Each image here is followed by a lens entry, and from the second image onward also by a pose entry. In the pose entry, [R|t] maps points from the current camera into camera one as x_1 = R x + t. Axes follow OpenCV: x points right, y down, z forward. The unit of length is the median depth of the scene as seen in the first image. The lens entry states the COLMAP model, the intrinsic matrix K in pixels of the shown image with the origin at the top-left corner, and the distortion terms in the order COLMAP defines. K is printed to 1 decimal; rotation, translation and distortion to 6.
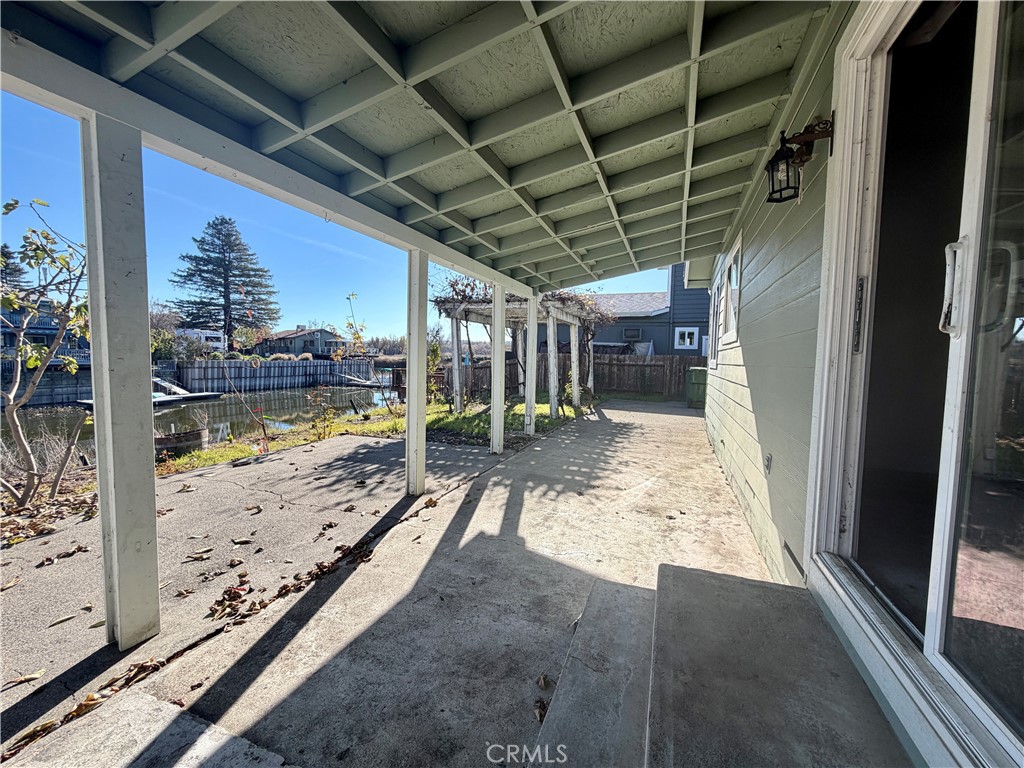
lens RADIAL K [[411.1, 0, 518.3], [0, 411.1, 385.3], [0, 0, 1]] dist [0.001285, -0.000350]
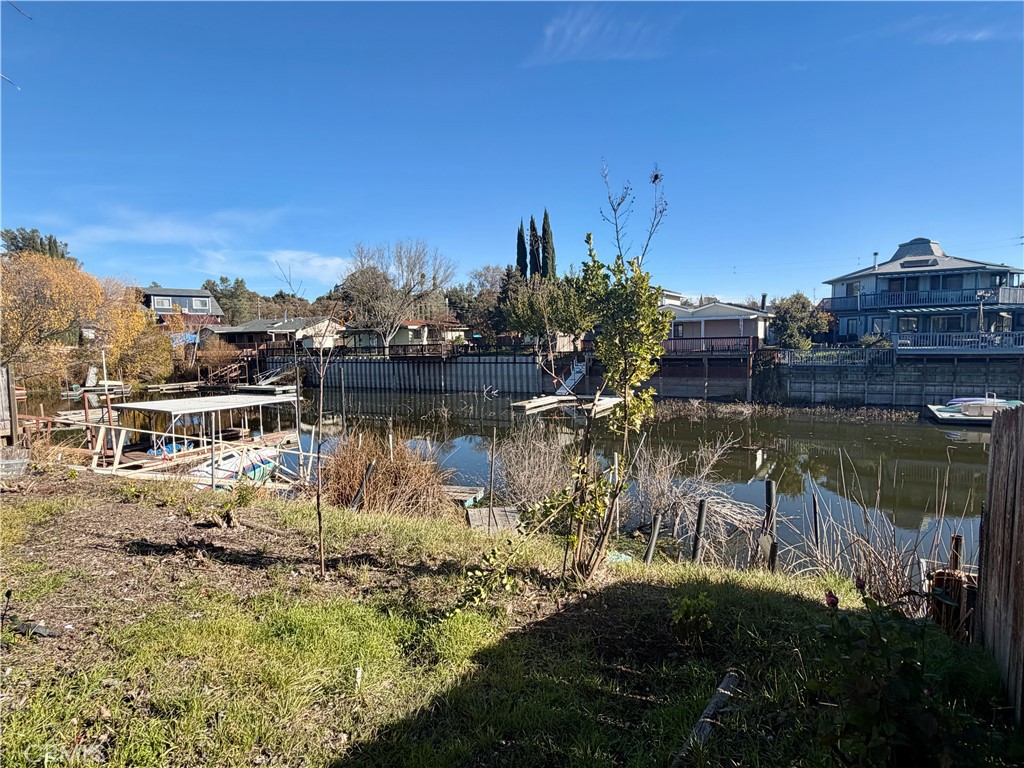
lens RADIAL K [[575.3, 0, 516.6], [0, 575.3, 389.5], [0, 0, 1]] dist [-0.001443, -0.000223]
pose [[-0.159836, 0.069788, -0.984674, 0.028815], [-0.052511, 0.995484, 0.079078, -0.030911], [0.985746, 0.064345, -0.155450, 0.443585]]
